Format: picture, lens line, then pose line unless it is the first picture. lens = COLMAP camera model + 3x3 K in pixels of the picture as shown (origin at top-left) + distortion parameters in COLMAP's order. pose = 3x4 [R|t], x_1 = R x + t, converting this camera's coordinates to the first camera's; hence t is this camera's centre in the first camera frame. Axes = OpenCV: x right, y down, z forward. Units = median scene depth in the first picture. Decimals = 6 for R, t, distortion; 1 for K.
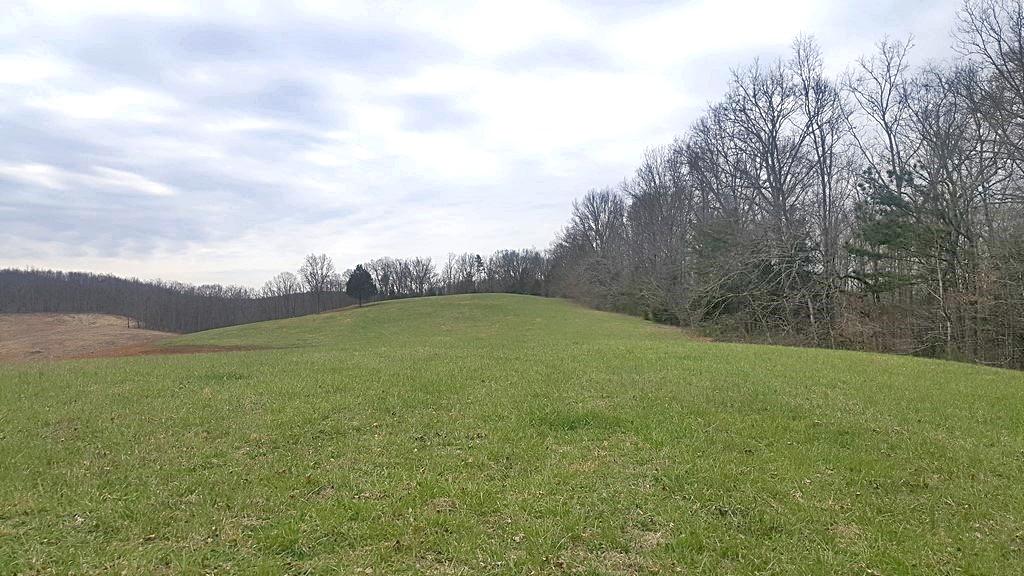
lens RADIAL K [[734.4, 0, 511.2], [0, 734.4, 308.7], [0, 0, 1]] dist [0.092518, -0.147099]
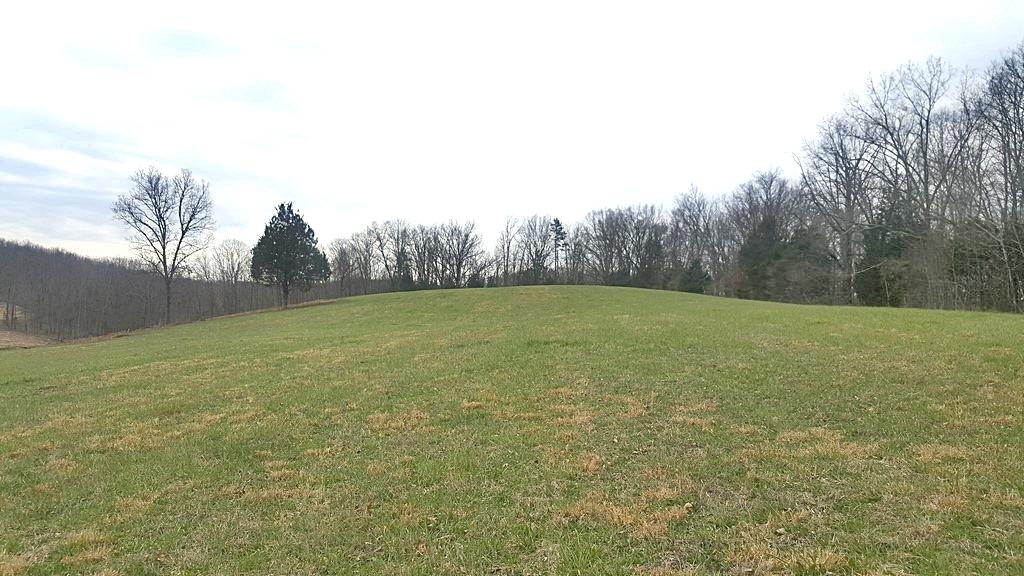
lens RADIAL K [[734.4, 0, 484.7], [0, 734.4, 270.2], [0, 0, 1]] dist [0.092518, -0.147099]
pose [[0.991238, 0.029096, -0.128843, -0.025339], [-0.035420, 0.998264, -0.047062, -0.004237], [0.127250, 0.051213, 0.990548, 0.419507]]
